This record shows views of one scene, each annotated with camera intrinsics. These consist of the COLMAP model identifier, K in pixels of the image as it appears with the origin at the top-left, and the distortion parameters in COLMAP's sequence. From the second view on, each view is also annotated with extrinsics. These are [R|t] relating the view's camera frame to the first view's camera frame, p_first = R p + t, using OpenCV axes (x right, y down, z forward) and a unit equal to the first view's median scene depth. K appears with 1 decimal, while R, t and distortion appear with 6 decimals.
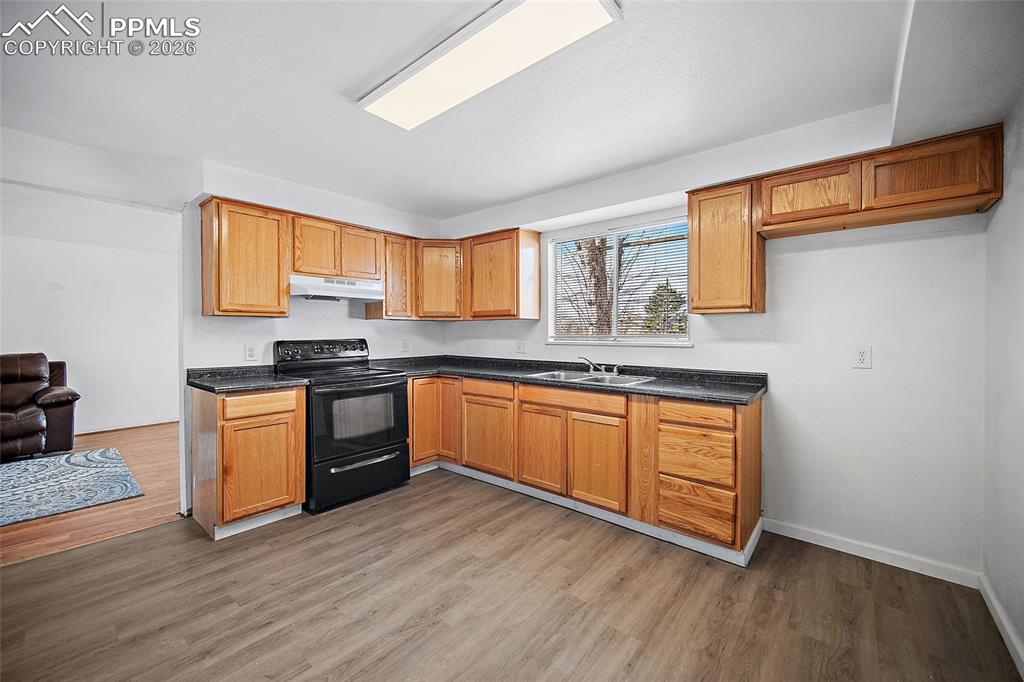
lens RADIAL K [[406.4, 0, 519.1], [0, 406.4, 337.3], [0, 0, 1]] dist [-0.001397, -0.000156]
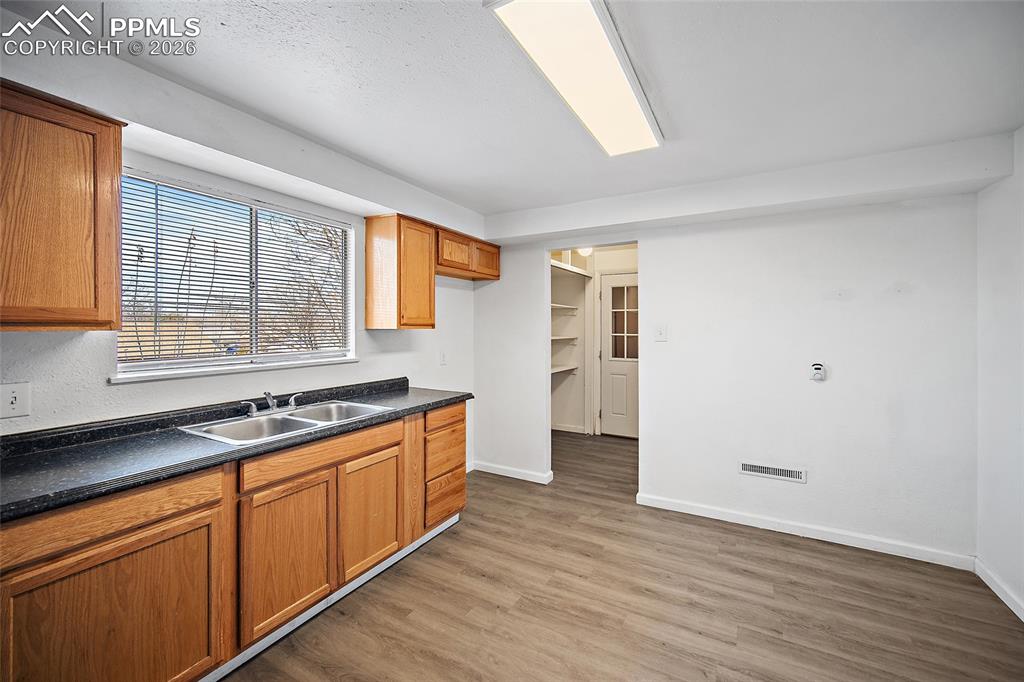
lens RADIAL K [[409.4, 0, 517.5], [0, 409.4, 329.8], [0, 0, 1]] dist [-0.000800, -0.000231]
pose [[-0.184257, -0.007833, 0.982847, -0.602589], [0.009613, 0.999906, 0.009771, -0.056951], [-0.982831, 0.011248, -0.184165, 0.784341]]
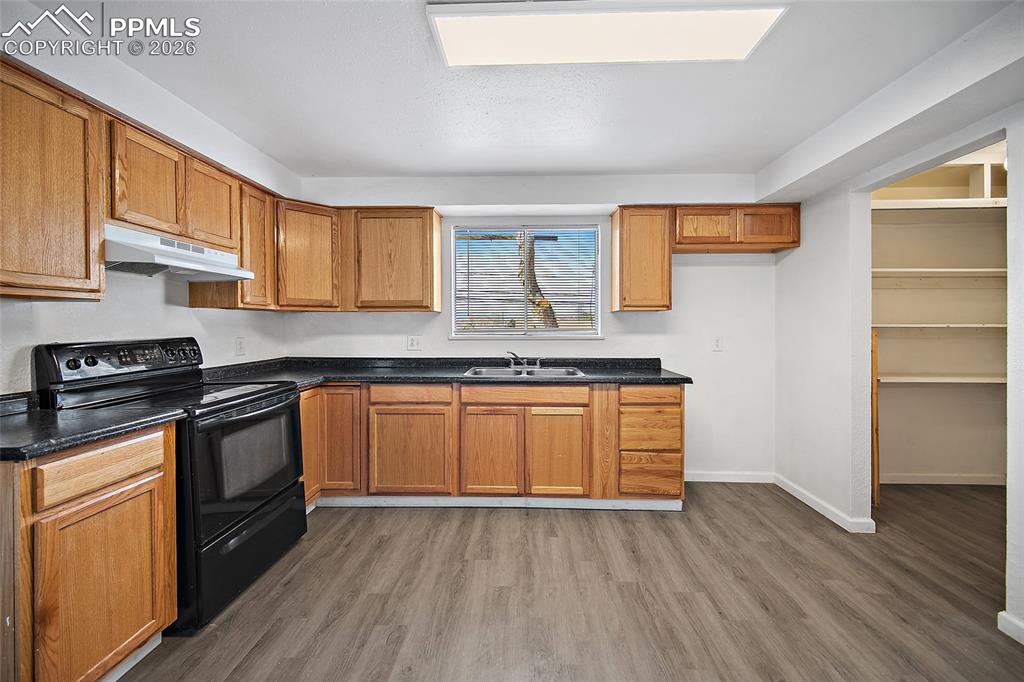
lens RADIAL K [[409.4, 0, 517.5], [0, 409.4, 329.8], [0, 0, 1]] dist [-0.000800, -0.000231]
pose [[0.789037, -0.007891, 0.614295, -0.474181], [0.008969, 0.999959, 0.001325, -0.006100], [-0.614280, 0.004464, 0.789075, 0.224738]]
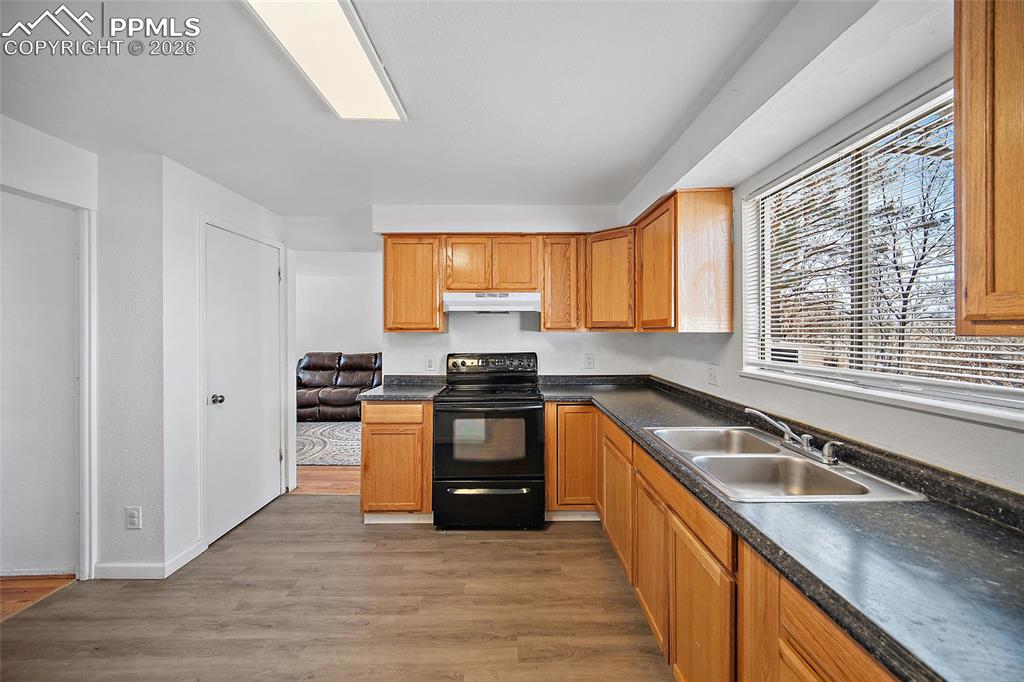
lens RADIAL K [[409.4, 0, 517.5], [0, 409.4, 329.8], [0, 0, 1]] dist [-0.000800, -0.000231]
pose [[0.650032, -0.002032, -0.759904, 0.383158], [-0.008502, 0.999914, -0.009947, -0.049488], [0.759859, 0.012927, 0.649959, 0.464098]]
